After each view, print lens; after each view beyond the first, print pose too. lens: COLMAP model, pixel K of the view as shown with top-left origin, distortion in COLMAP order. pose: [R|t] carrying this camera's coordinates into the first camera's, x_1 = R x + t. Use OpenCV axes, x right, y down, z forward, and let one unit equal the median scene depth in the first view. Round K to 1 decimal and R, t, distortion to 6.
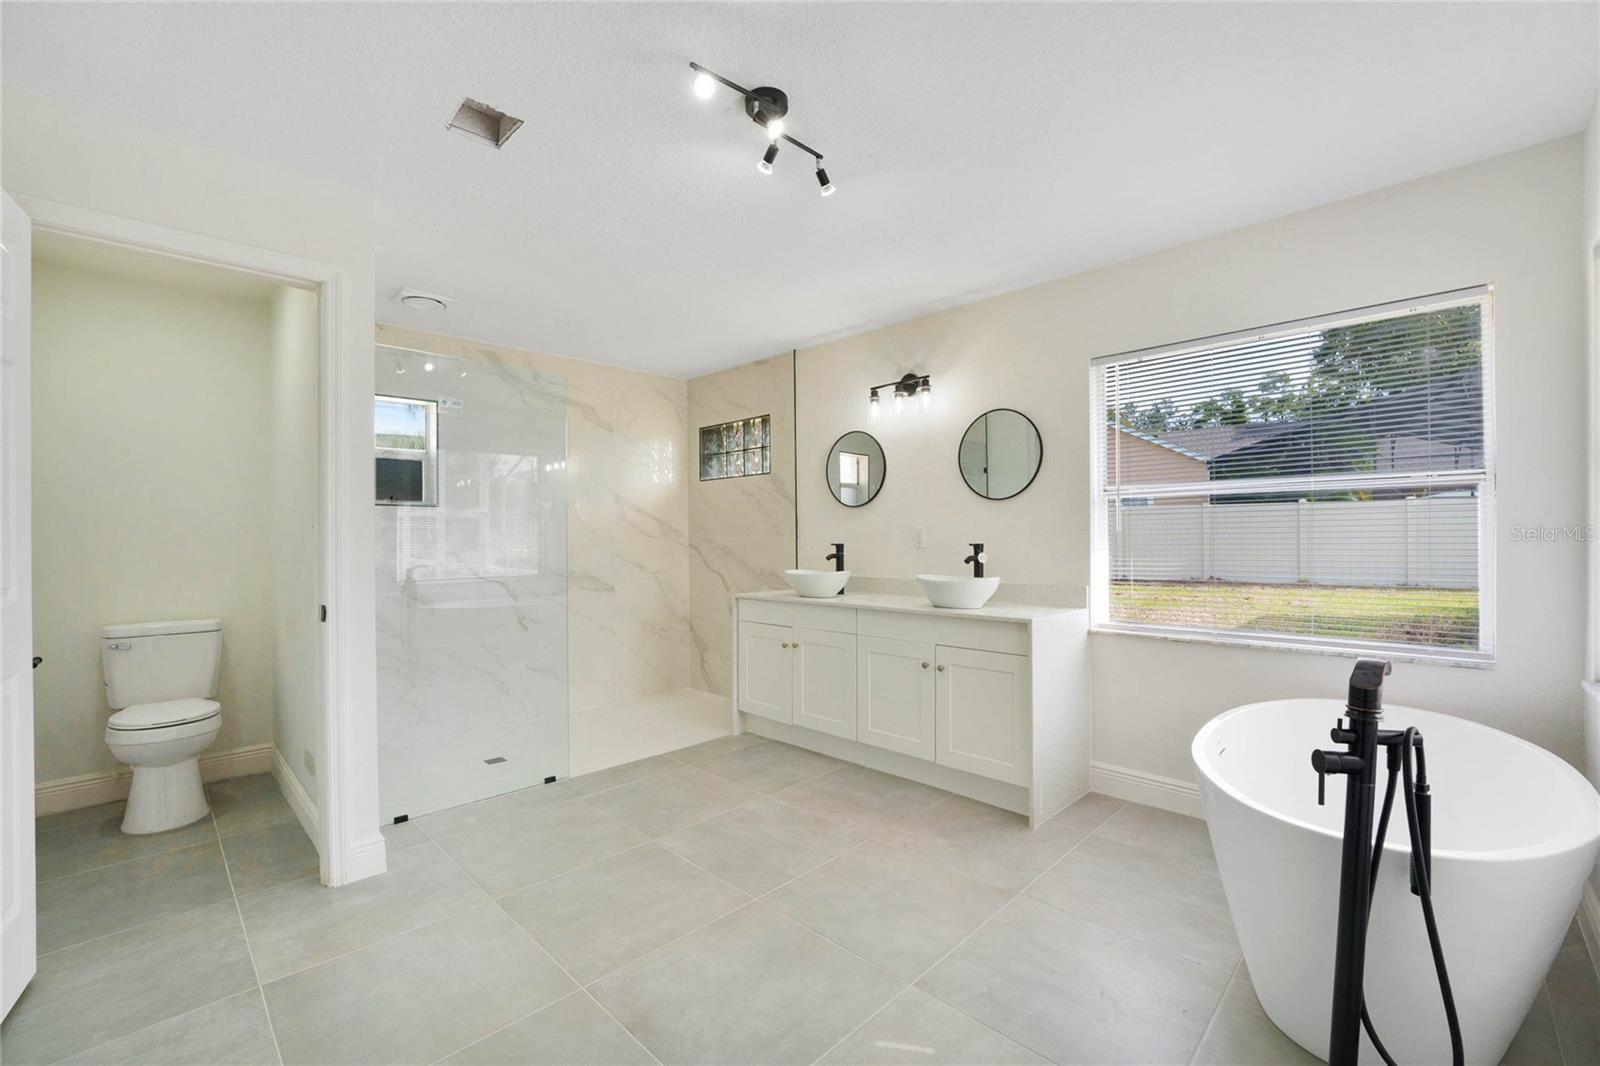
lens RADIAL K [[670.2, 0, 800.0], [0, 670.2, 533.0], [0, 0, 1]] dist [-0.001477, -0.000054]
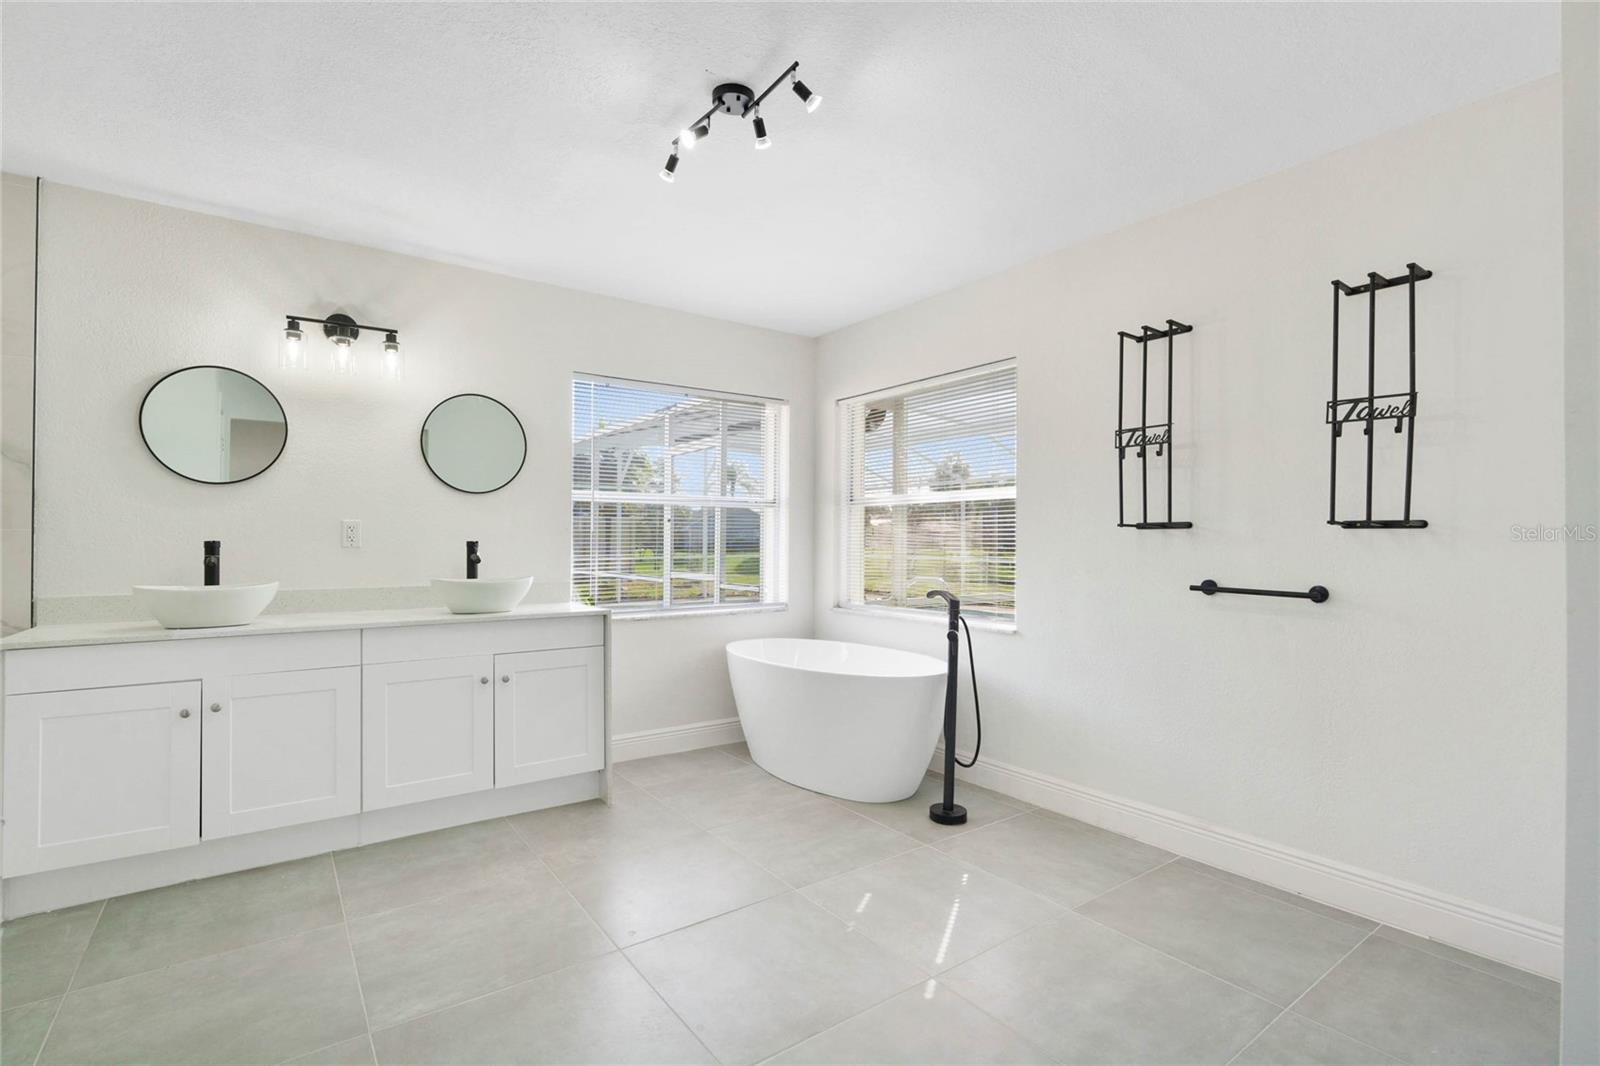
lens RADIAL K [[741.1, 0, 800.0], [0, 741.1, 533.0], [0, 0, 1]] dist [0.001081, 0.000146]
pose [[0.172162, 0.014402, 0.984963, -0.592376], [-0.011341, 0.999856, -0.012638, 0.011661], [-0.985003, -0.008994, 0.172301, 0.372245]]
